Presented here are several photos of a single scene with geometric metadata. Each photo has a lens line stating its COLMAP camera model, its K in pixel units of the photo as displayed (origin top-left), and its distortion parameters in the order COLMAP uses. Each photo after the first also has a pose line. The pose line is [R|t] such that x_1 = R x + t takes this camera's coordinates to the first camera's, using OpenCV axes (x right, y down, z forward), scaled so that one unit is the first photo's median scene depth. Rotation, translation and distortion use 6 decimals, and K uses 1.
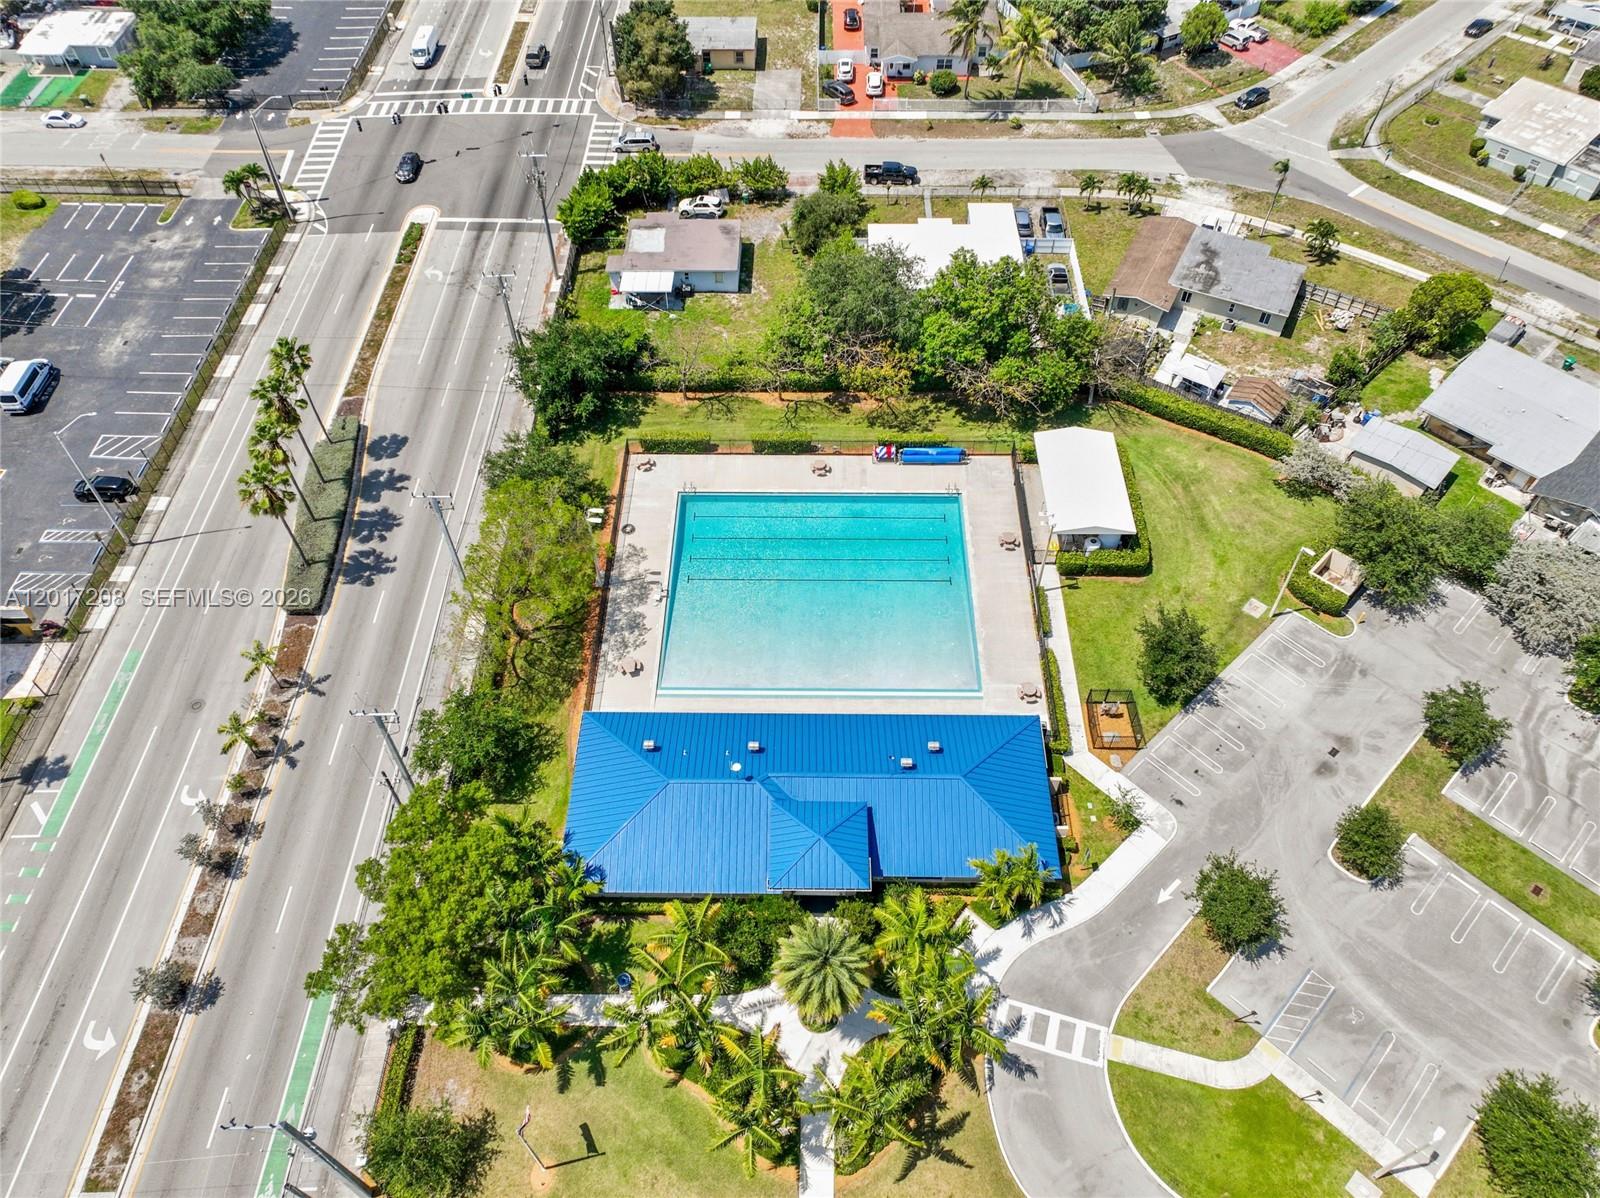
lens RADIAL K [[1153.1, 0, 792.0], [0, 1153.1, 595.6], [0, 0, 1]] dist [-0.010582, 0.027791]
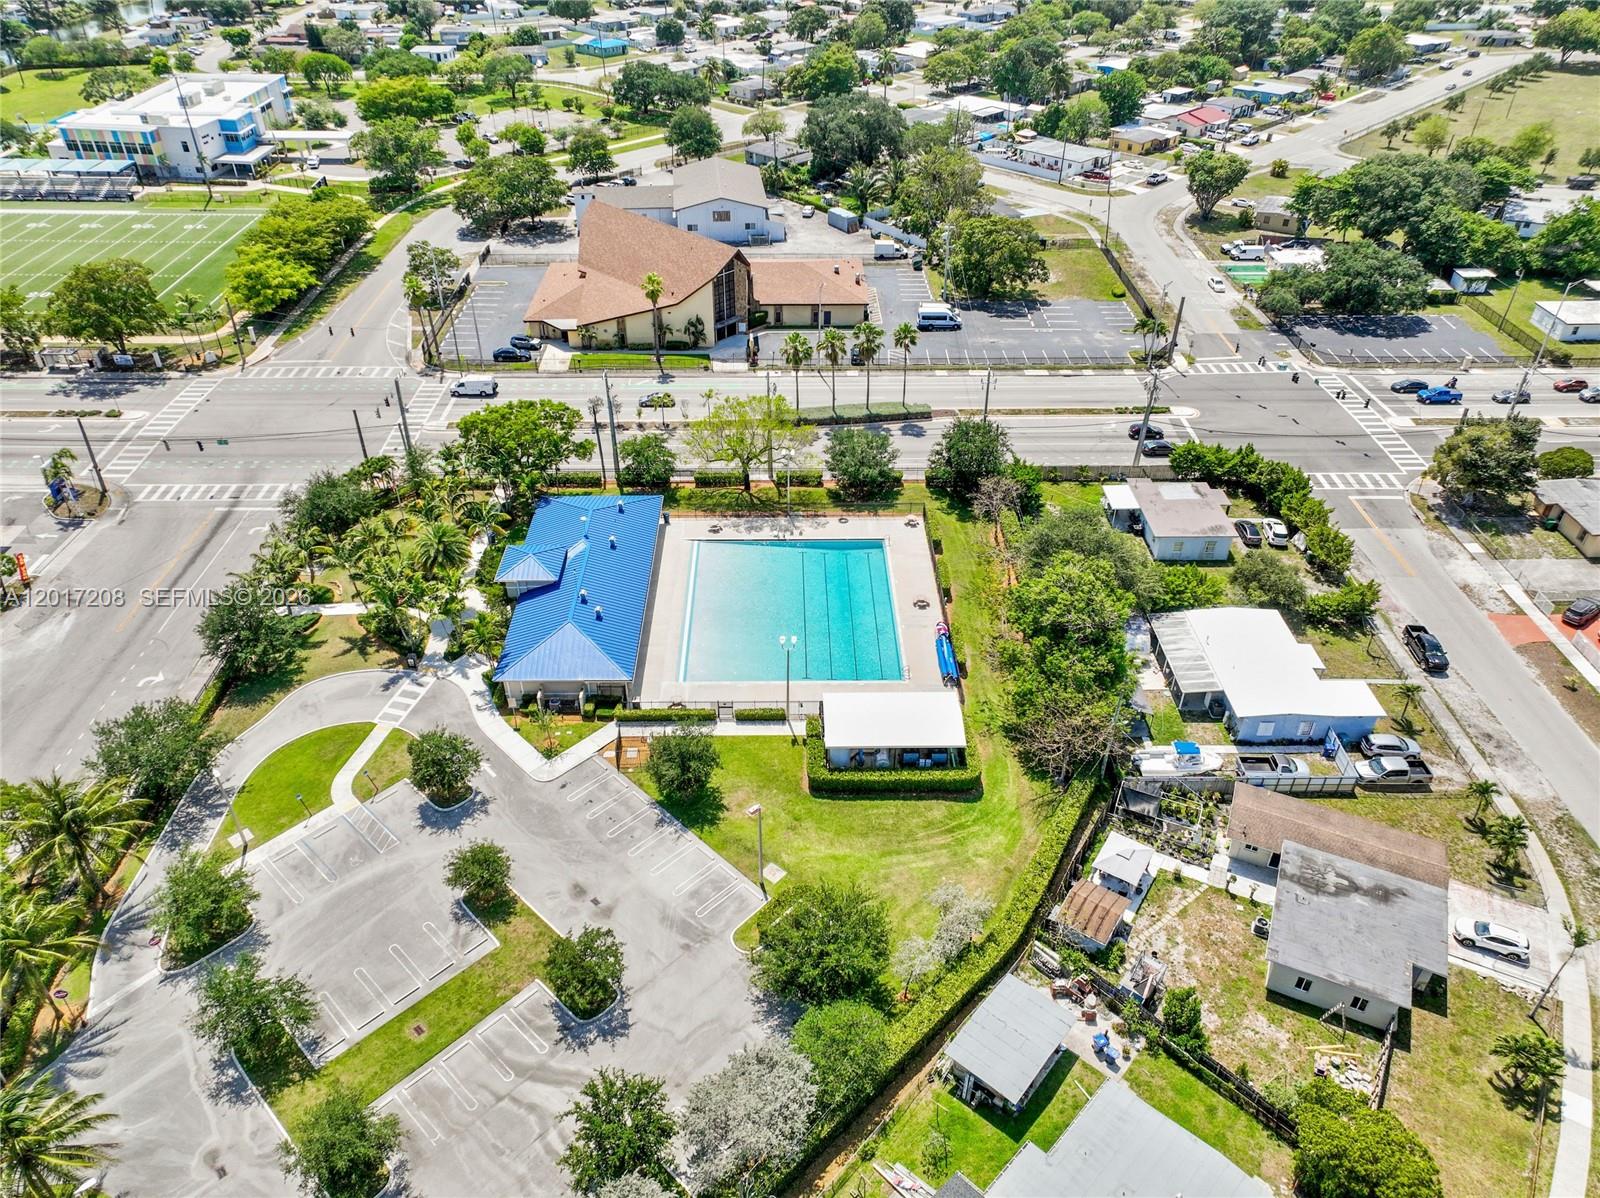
lens RADIAL K [[1115.3, 0, 797.1], [0, 1115.3, 593.6], [0, 0, 1]] dist [-0.008040, 0.029793]
pose [[0.029316, 0.586232, -0.809613, 1.011573], [-0.775803, 0.524077, 0.351387, -0.451110], [0.630294, 0.617799, 0.470165, 0.425505]]
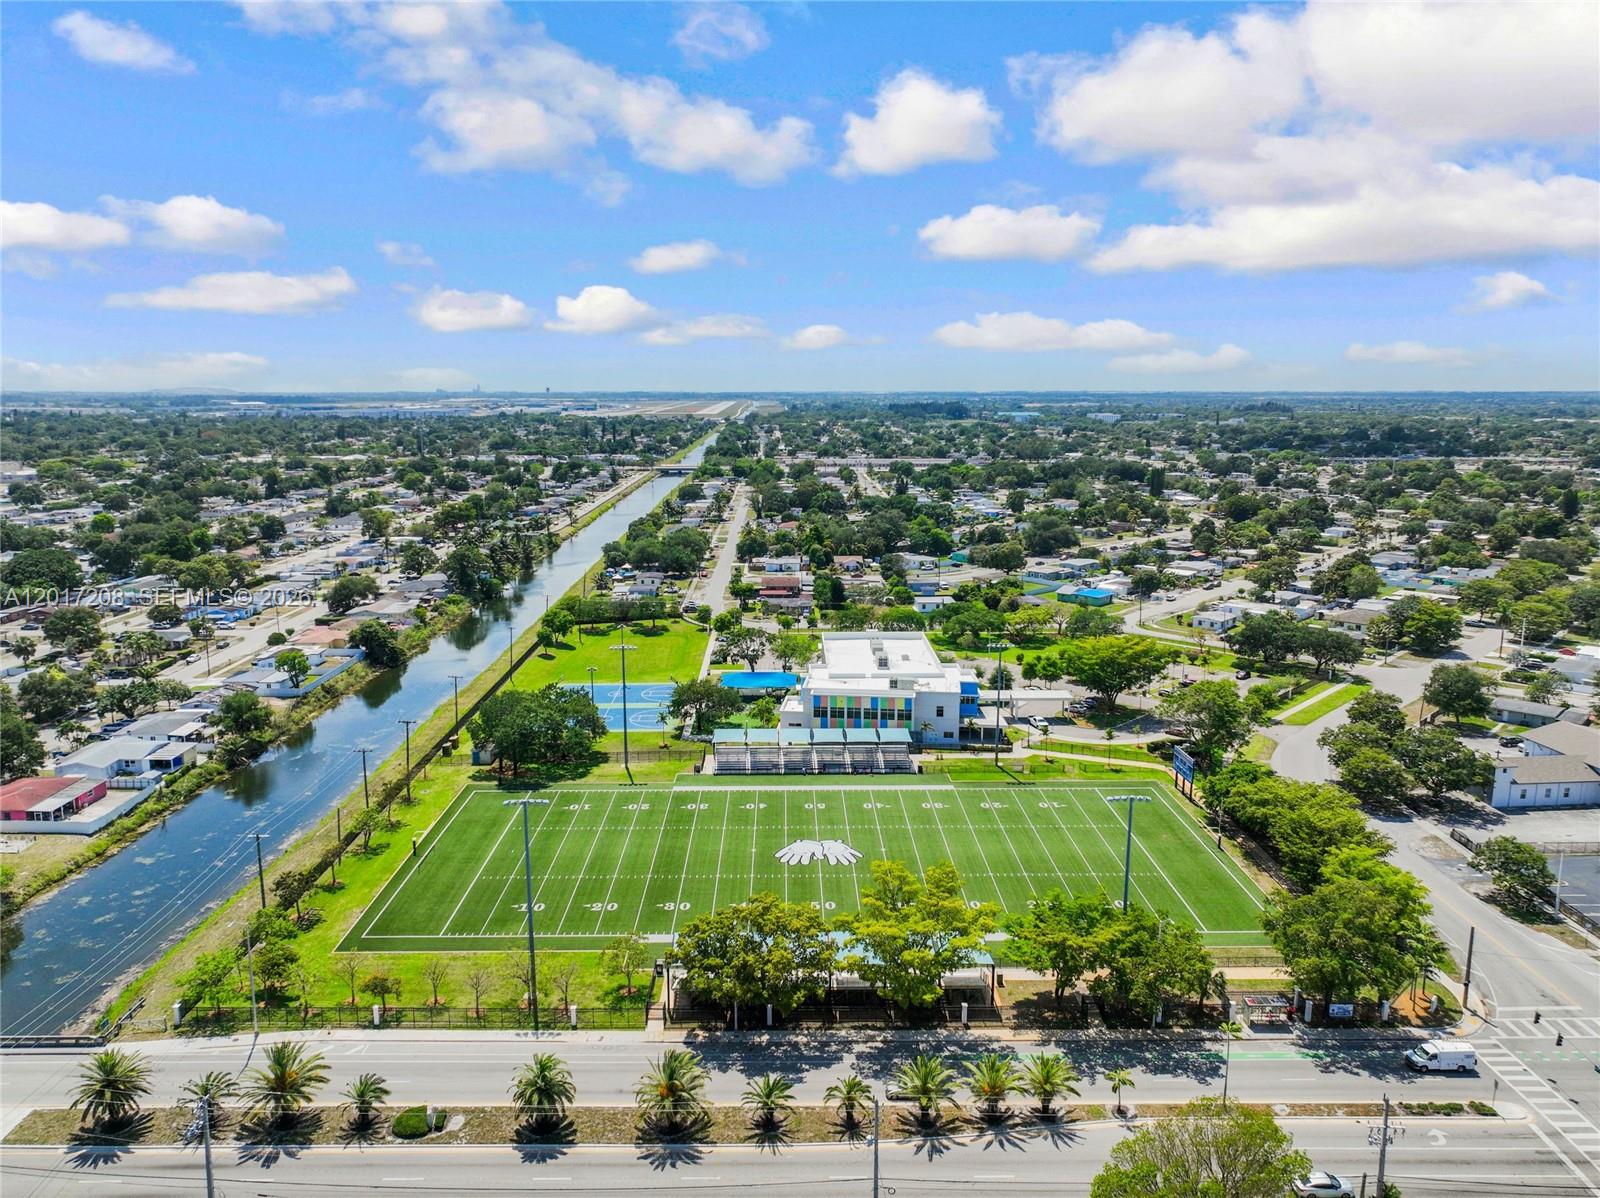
lens RADIAL K [[1118.6, 0, 800.0], [0, 1118.6, 599.0], [0, 0, 1]] dist [0.002534, 0.000445]
pose [[0.022028, 0.187528, -0.982012, 0.537142], [-0.770645, 0.628917, 0.102813, 0.833033], [0.636884, 0.754518, 0.158371, -0.613712]]
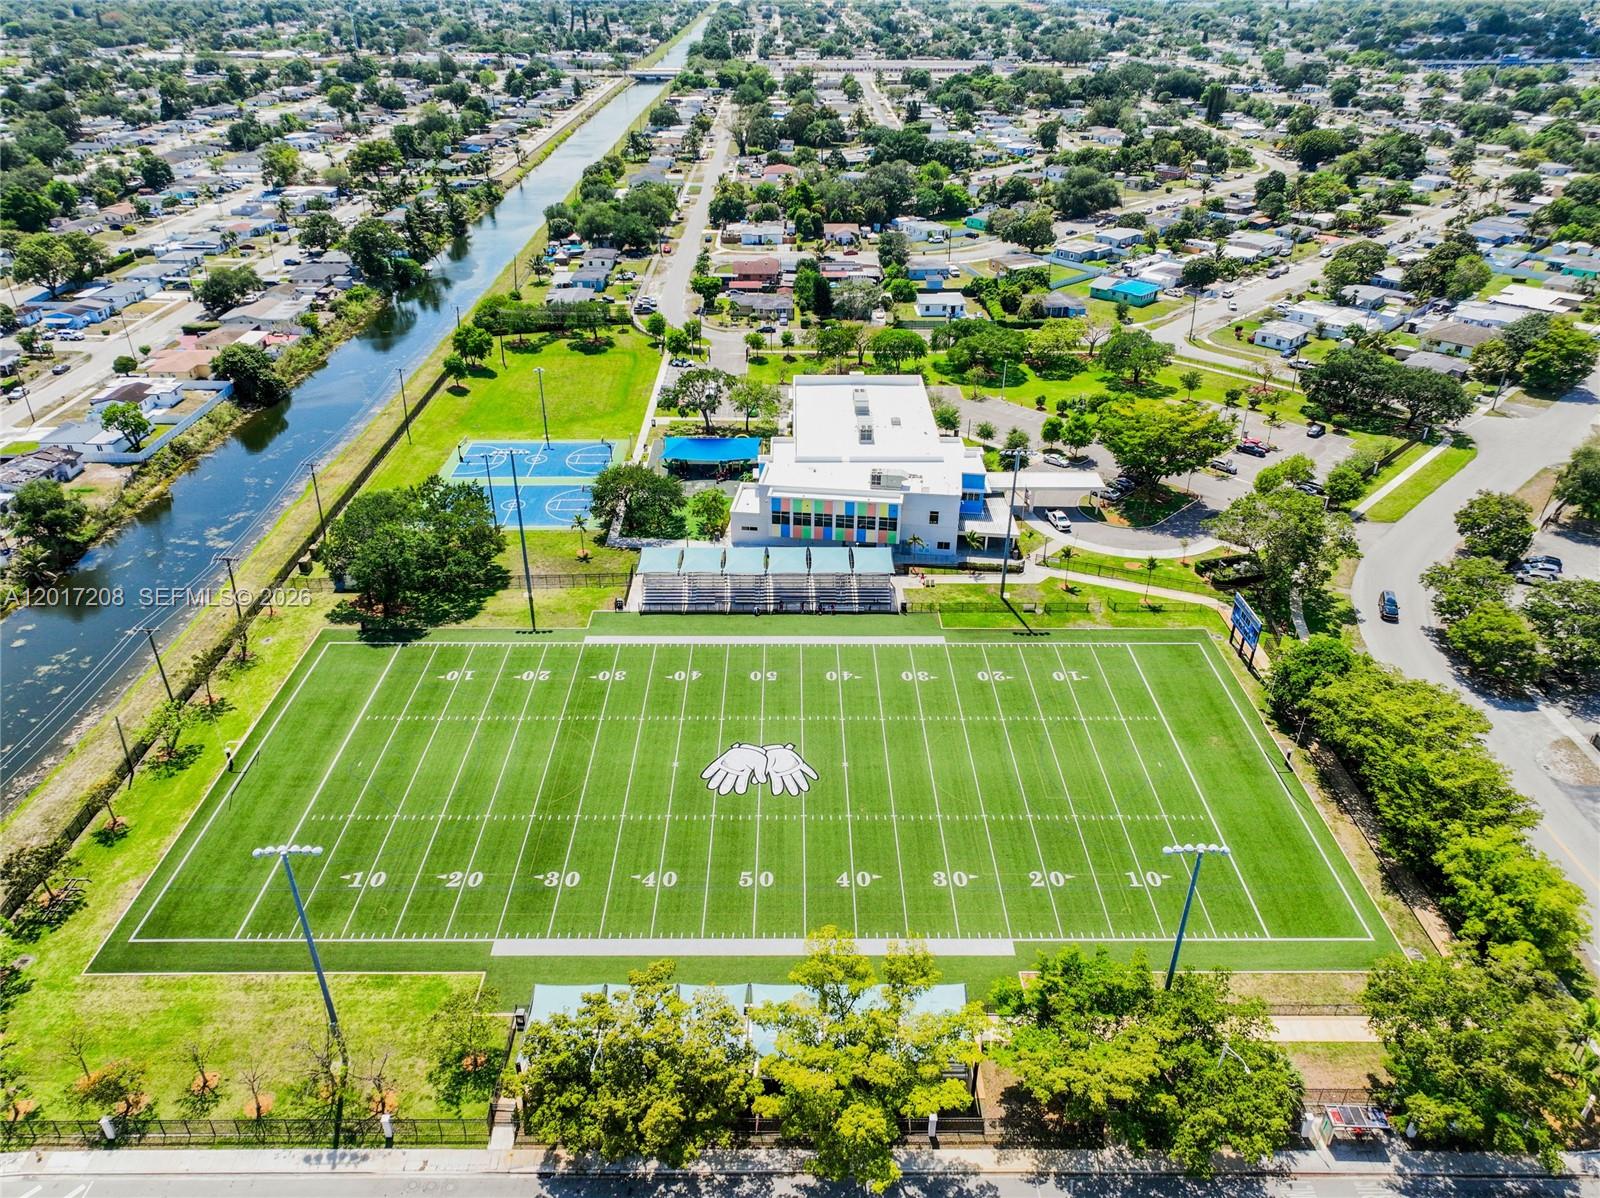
lens RADIAL K [[1124.5, 0, 800.0], [0, 1124.5, 599.0], [0, 0, 1]] dist [-0.005266, 0.022782]
pose [[0.015326, 0.502269, -0.864576, -0.057705], [-0.773682, 0.553698, 0.307952, 0.675625], [0.633389, 0.664187, 0.397082, -0.656582]]
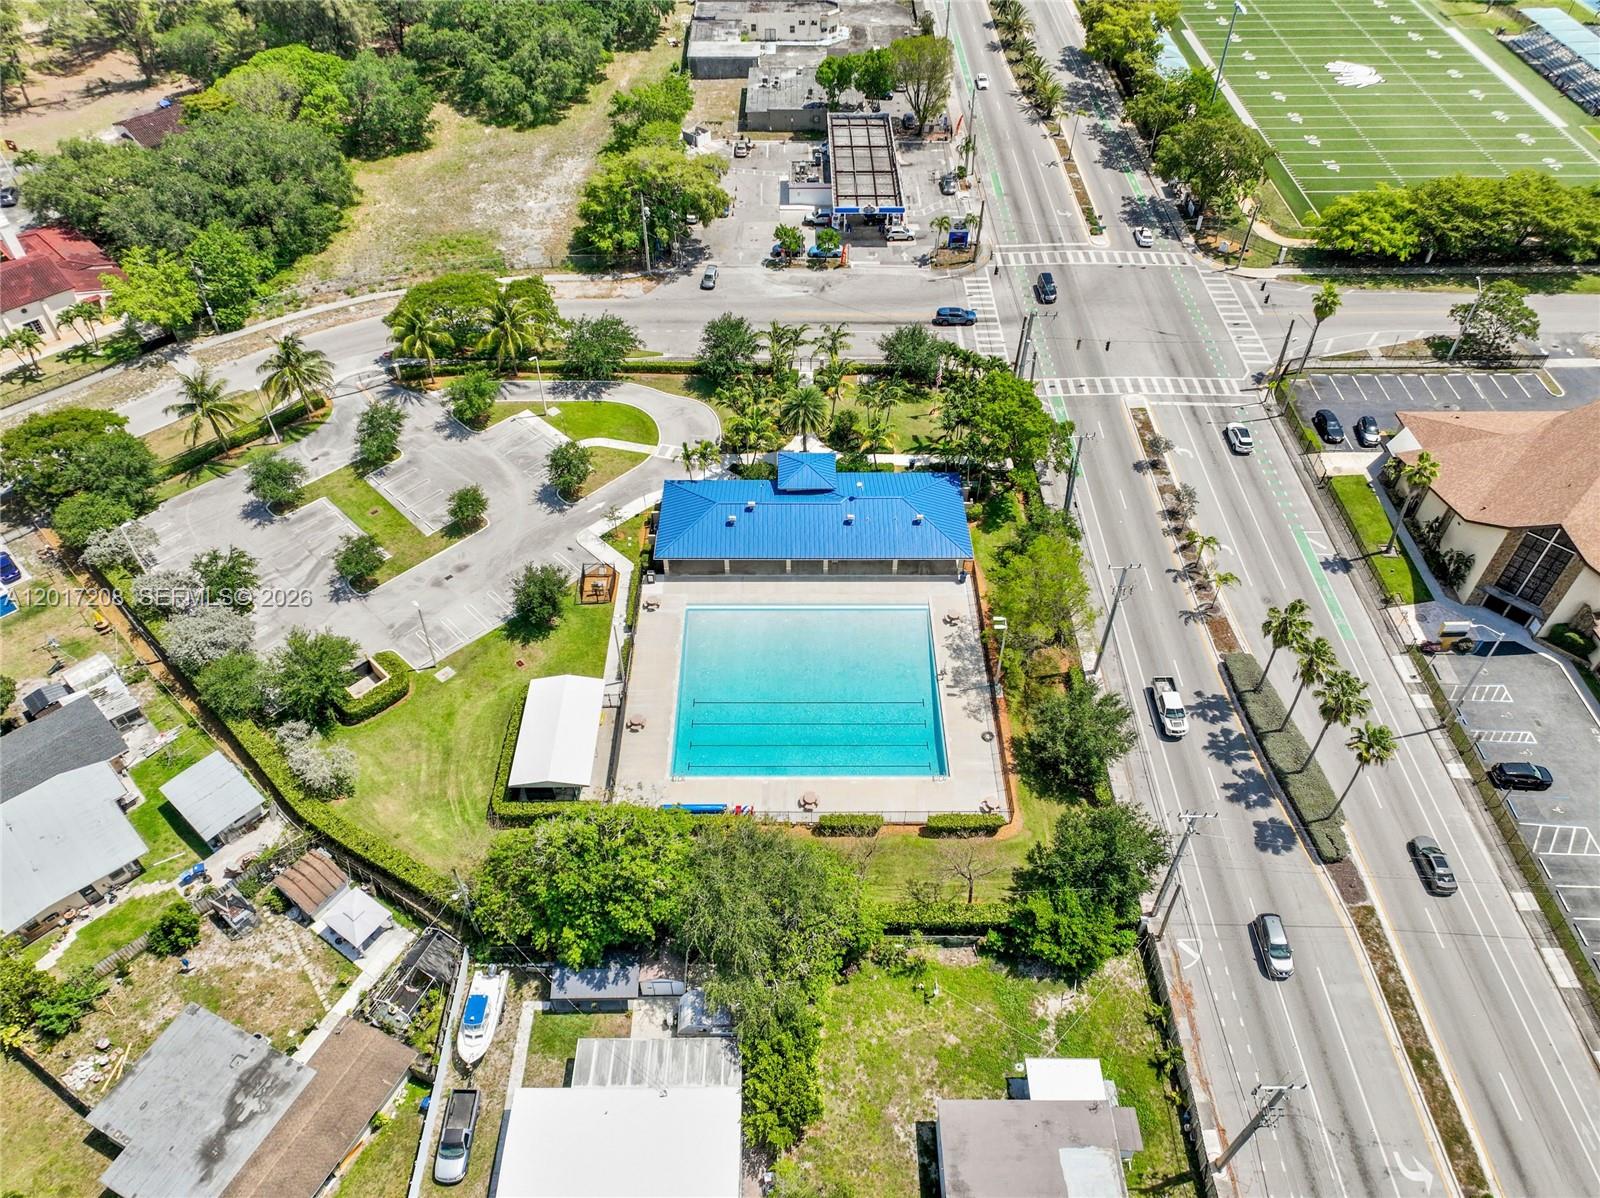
lens RADIAL K [[1124.5, 0, 800.0], [0, 1124.5, 599.0], [0, 0, 1]] dist [-0.005266, 0.022782]
pose [[-0.999795, 0.015872, -0.012540, 0.045881], [-0.014116, -0.103421, 0.994538, -1.135520], [0.014489, 0.994511, 0.103624, 0.800222]]
